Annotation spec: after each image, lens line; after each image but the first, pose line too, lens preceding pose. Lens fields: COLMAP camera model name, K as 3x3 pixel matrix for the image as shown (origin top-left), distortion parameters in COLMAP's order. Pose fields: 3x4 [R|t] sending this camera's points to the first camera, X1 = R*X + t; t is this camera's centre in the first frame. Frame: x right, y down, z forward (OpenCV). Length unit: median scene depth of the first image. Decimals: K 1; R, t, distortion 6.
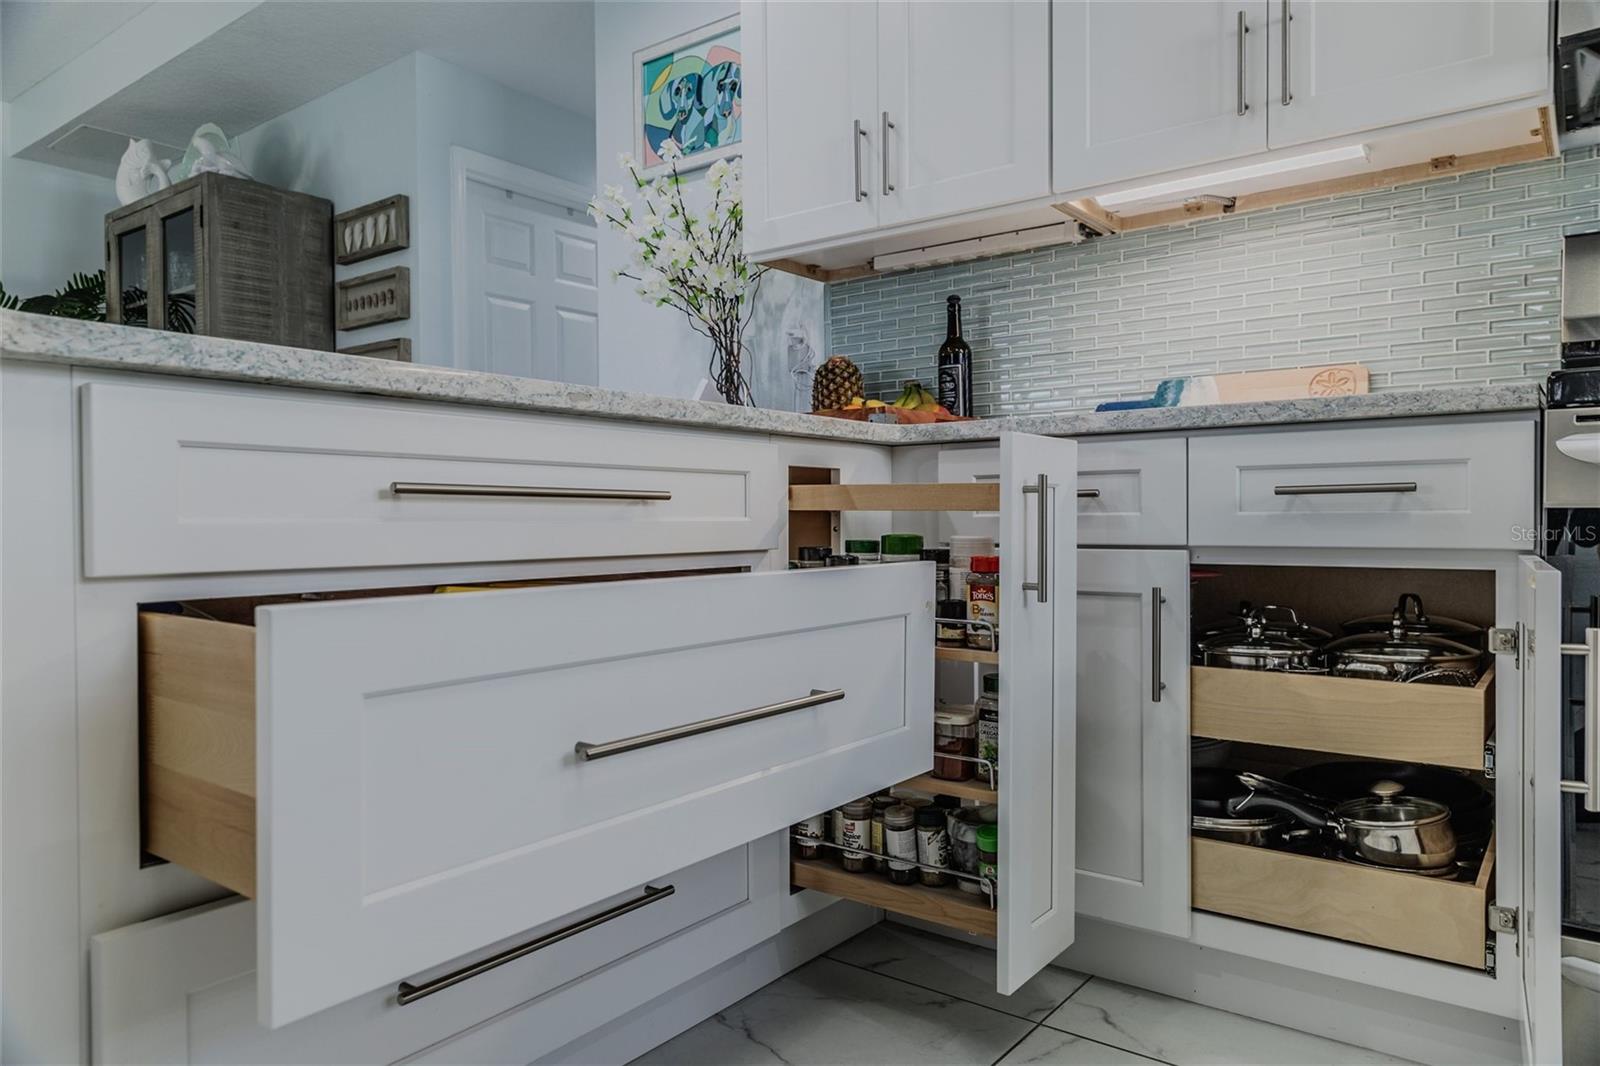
lens RADIAL K [[1058.9, 0, 803.4], [0, 1058.9, 536.4], [0, 0, 1]] dist [0.006825, -0.001272]
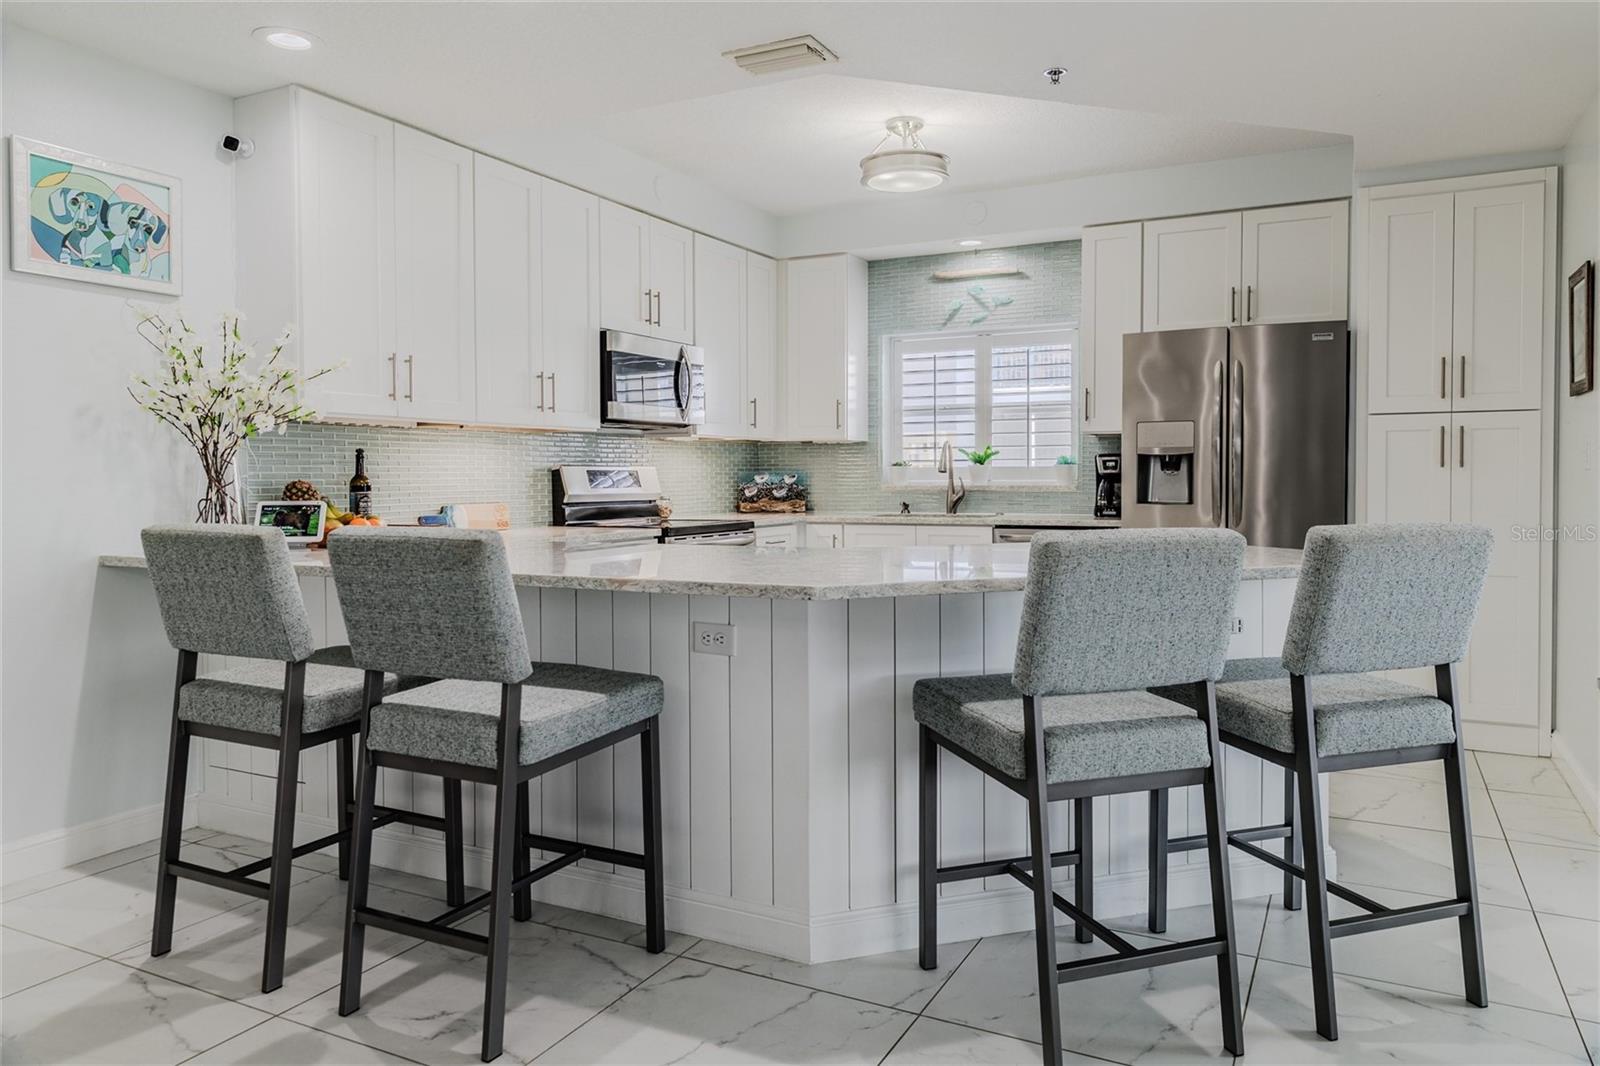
lens RADIAL K [[1062.9, 0, 814.3], [0, 1062.9, 502.0], [0, 0, 1]] dist [0.006350, 0.000894]
pose [[-0.176419, -0.014863, 0.984203, -1.297443], [0.023680, 0.999533, 0.019339, -0.128683], [-0.984030, 0.026718, -0.175984, 0.480979]]
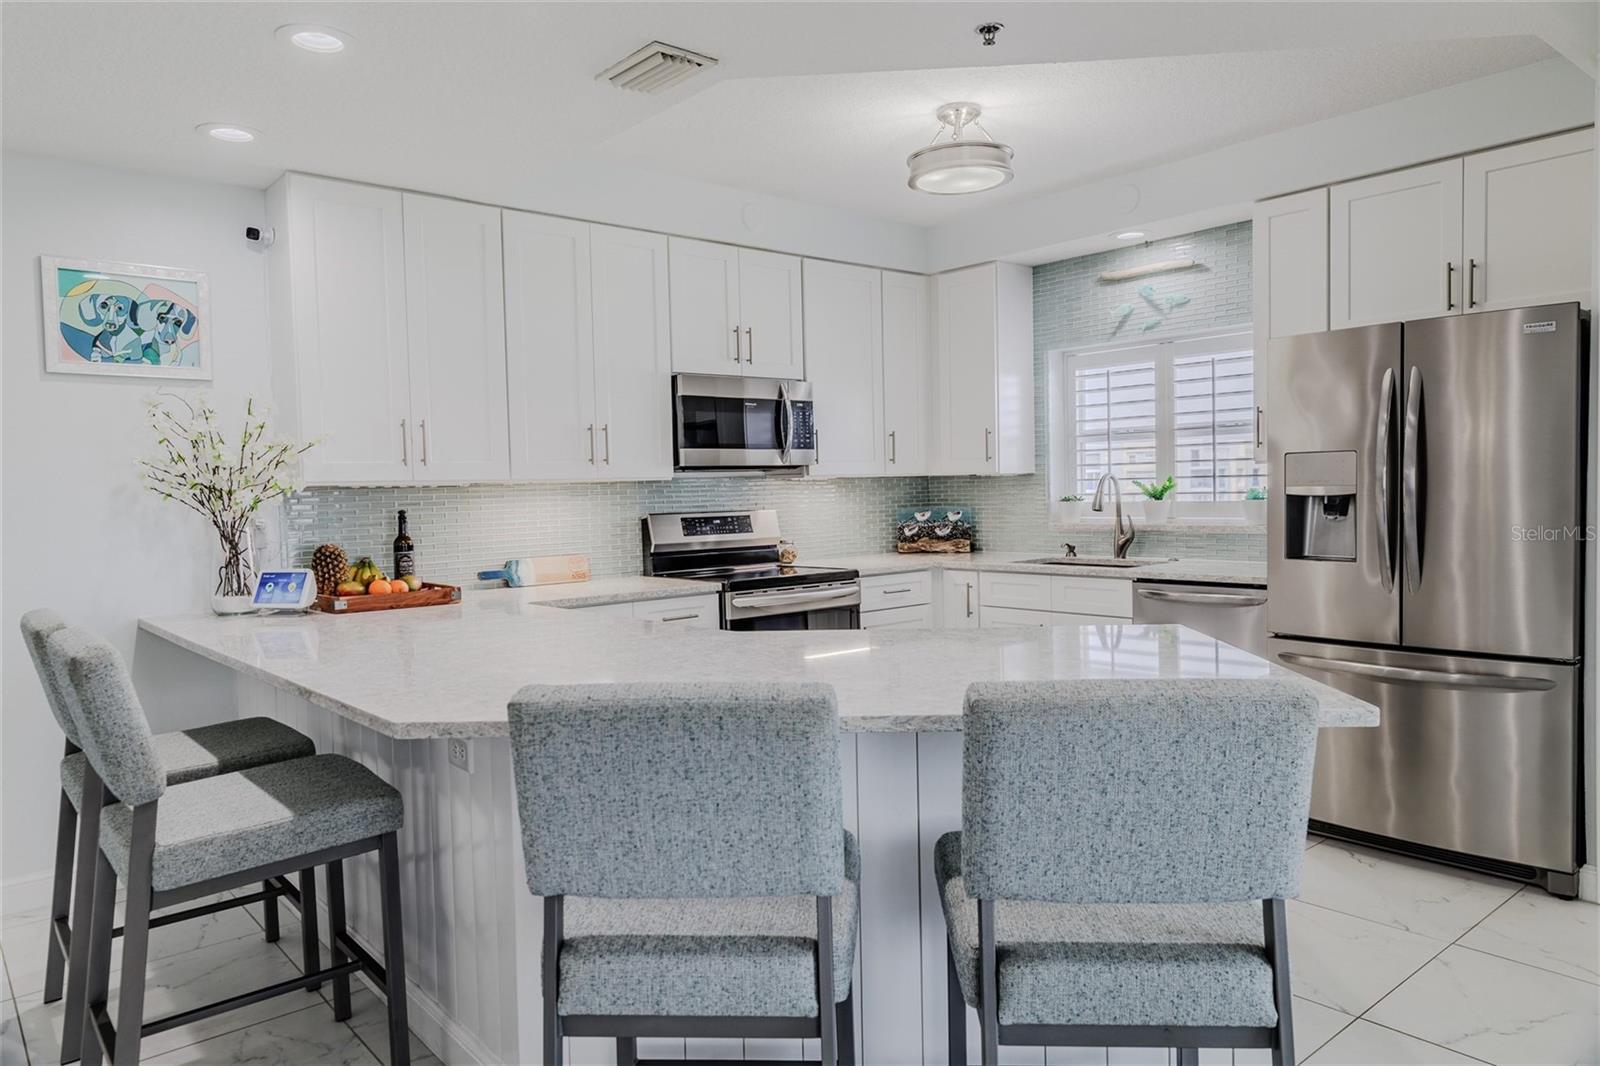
lens RADIAL K [[1058.9, 0, 803.4], [0, 1058.9, 536.4], [0, 0, 1]] dist [0.006825, -0.001272]
pose [[0.208082, -0.040591, 0.977269, -1.129033], [0.040445, 0.998641, 0.032867, -0.173178], [-0.977275, 0.032687, 0.209441, 0.004362]]
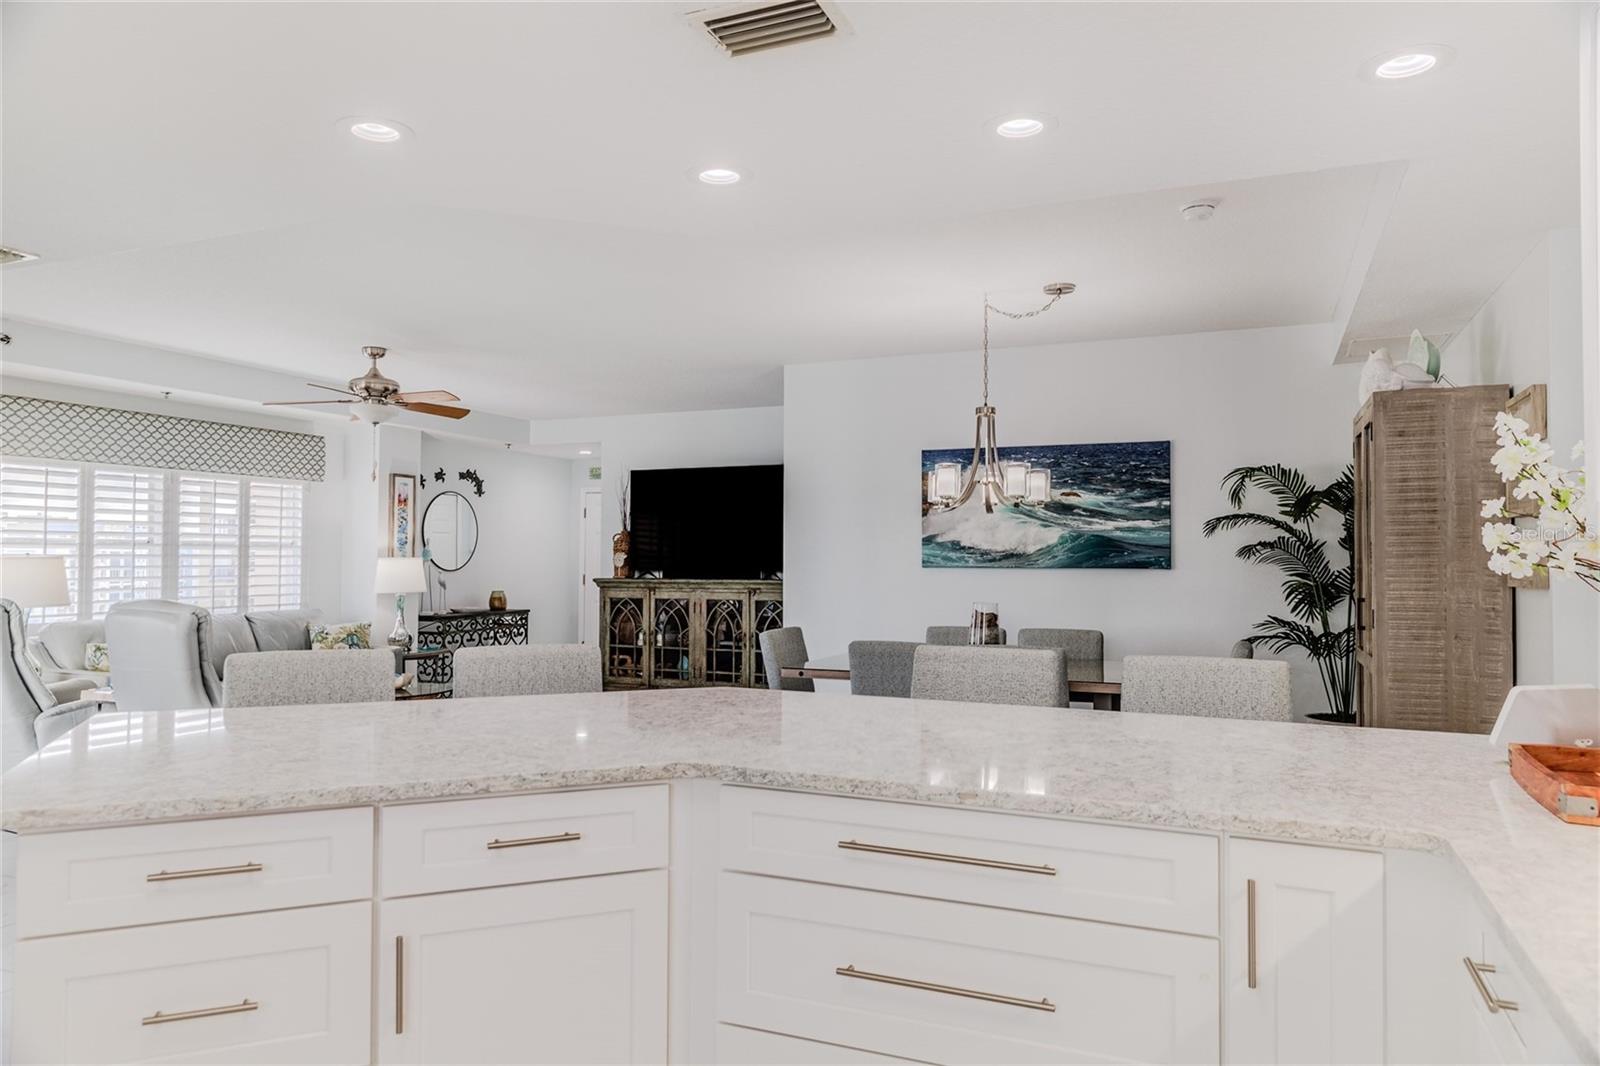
lens RADIAL K [[1085.4, 0, 800.1], [0, 1085.4, 522.6], [0, 0, 1]] dist [0.025220, -0.000375]
pose [[0.241541, -0.022439, -0.970131, 0.524837], [-0.025169, 0.999251, -0.029379, -0.196664], [0.970064, 0.031513, 0.240795, 0.167571]]
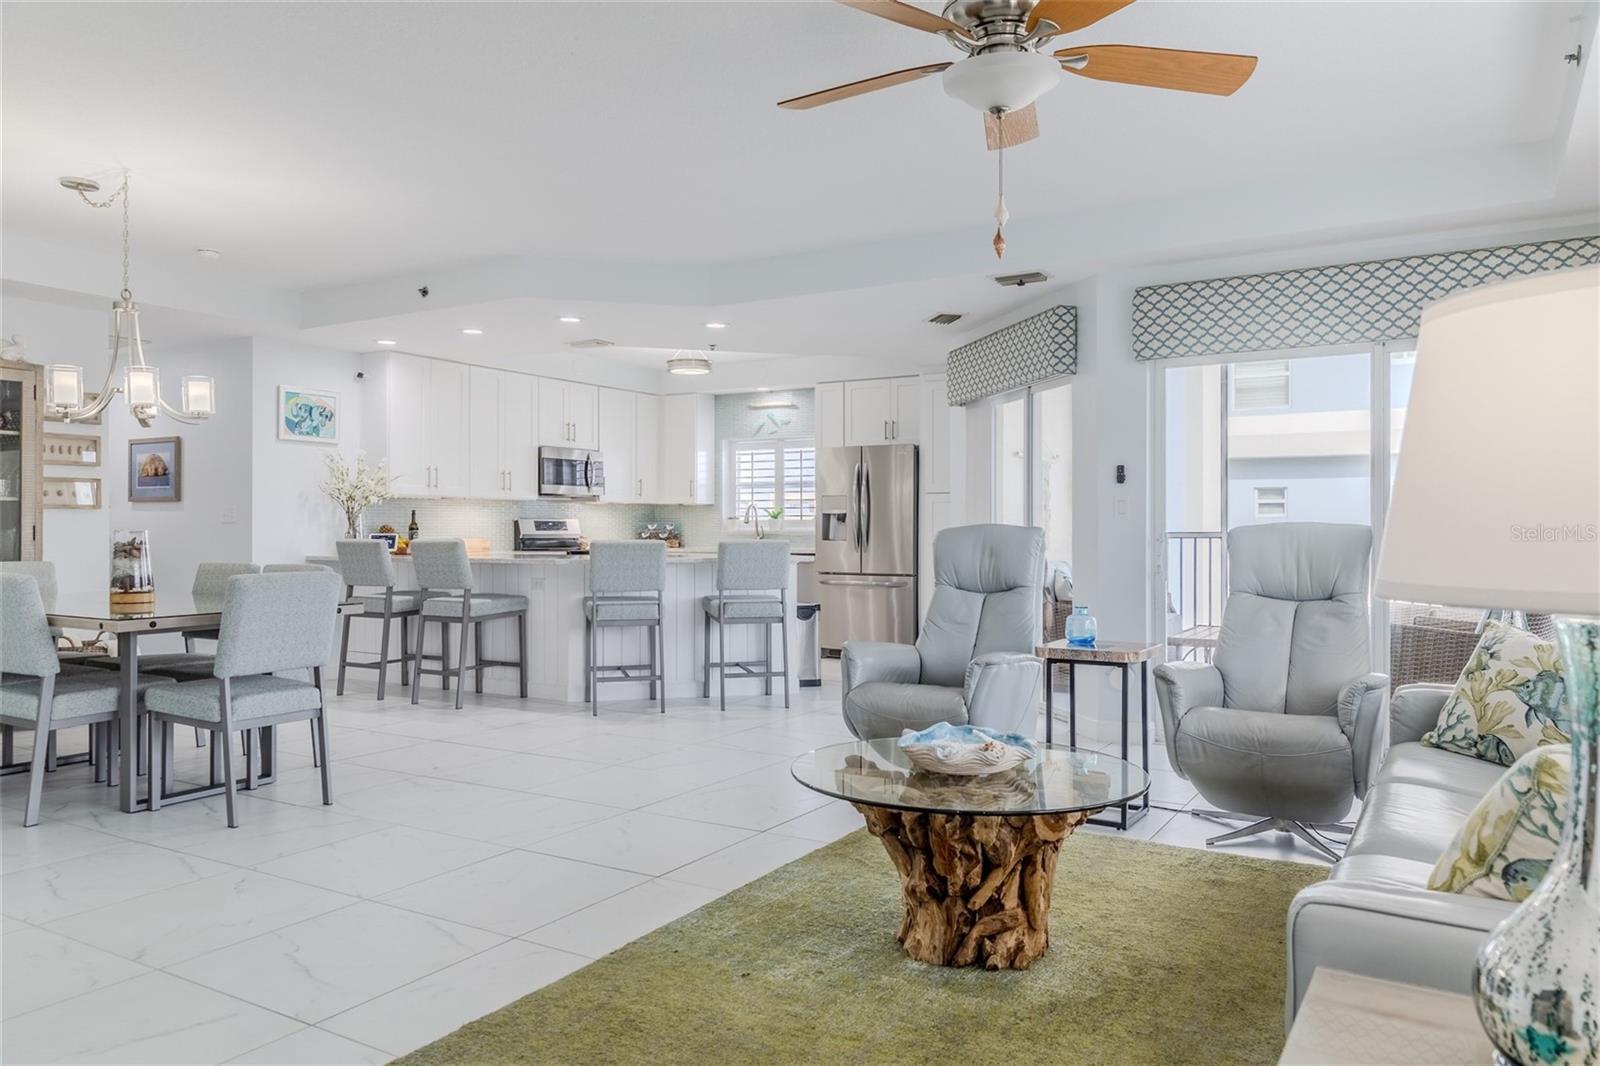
lens RADIAL K [[1092.7, 0, 800.0], [0, 1092.7, 533.0], [0, 0, 1]] dist [-0.007968, -0.001719]
pose [[-0.109974, 0.005178, 0.993921, -2.849703], [0.019122, 0.999812, -0.003093, -0.094059], [-0.993750, 0.018665, -0.110053, 0.111862]]
